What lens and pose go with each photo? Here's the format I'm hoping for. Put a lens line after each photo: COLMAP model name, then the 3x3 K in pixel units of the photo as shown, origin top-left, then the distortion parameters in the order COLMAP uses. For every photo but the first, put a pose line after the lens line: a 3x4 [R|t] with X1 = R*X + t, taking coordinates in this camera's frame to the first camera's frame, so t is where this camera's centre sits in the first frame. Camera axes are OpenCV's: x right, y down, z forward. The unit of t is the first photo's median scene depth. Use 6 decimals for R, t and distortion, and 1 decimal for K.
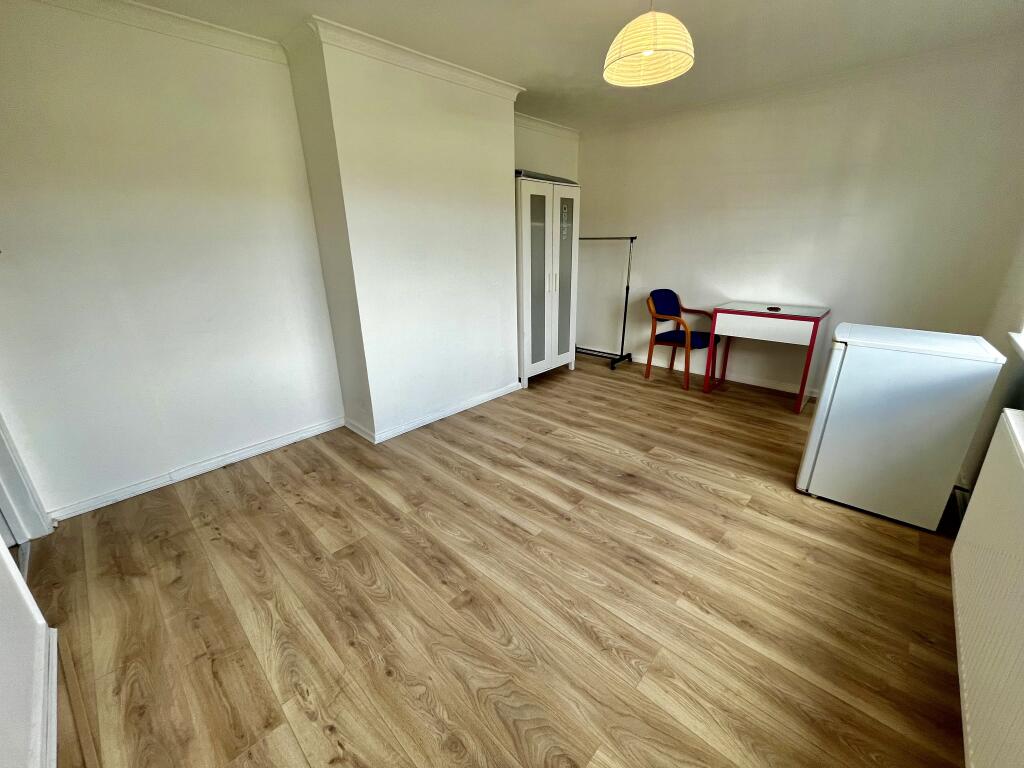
lens RADIAL K [[412.8, 0, 506.6], [0, 412.8, 390.2], [0, 0, 1]] dist [-0.002790, -0.000246]
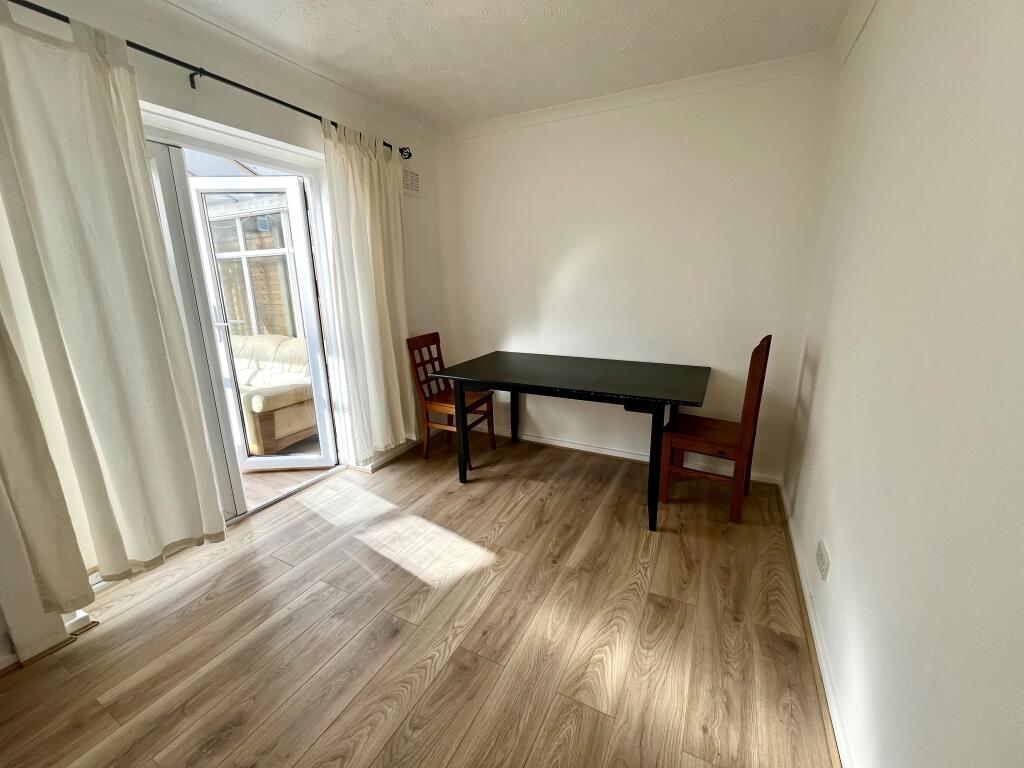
lens RADIAL K [[412.8, 0, 510.0], [0, 412.8, 384.5], [0, 0, 1]] dist [-0.002790, -0.000246]
pose [[0.281341, 0.241311, -0.928771, 0.404806], [-0.315753, 0.937249, 0.147867, -0.143003], [0.906172, 0.251662, 0.339882, 0.423395]]
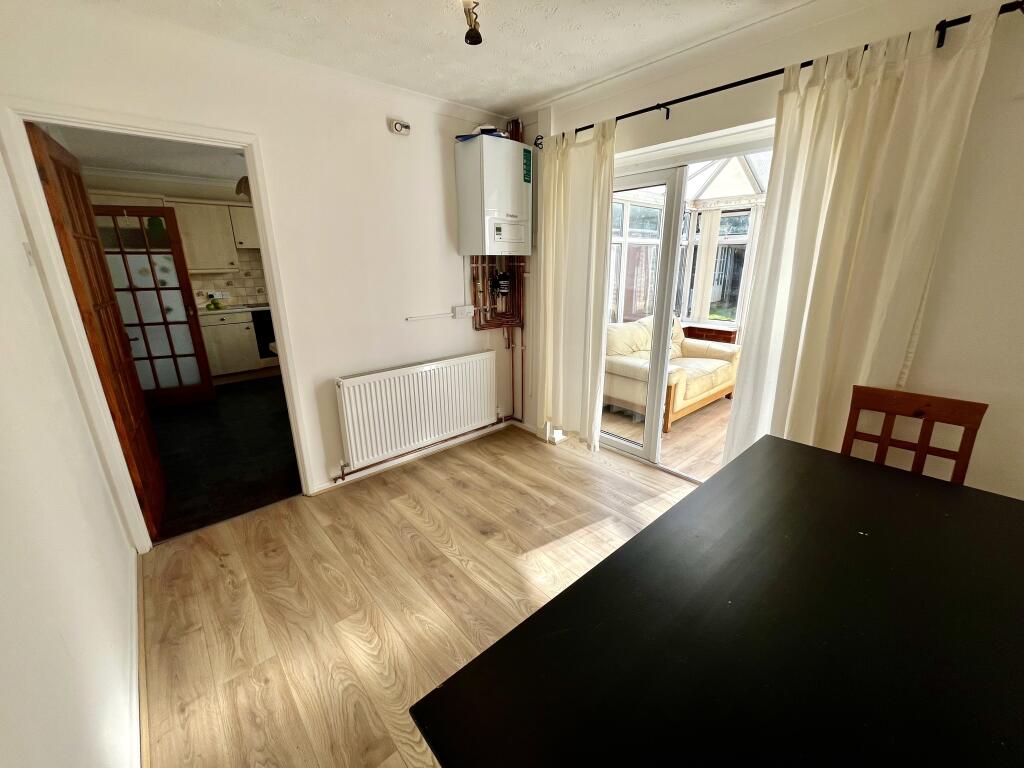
lens RADIAL K [[412.8, 0, 517.8], [0, 412.8, 383.4], [0, 0, 1]] dist [-0.002790, -0.000246]
pose [[-0.997135, -0.001786, 0.075623, -0.293052], [0.043604, 0.803342, 0.593920, -0.431918], [-0.061812, 0.595515, -0.800962, 1.106402]]
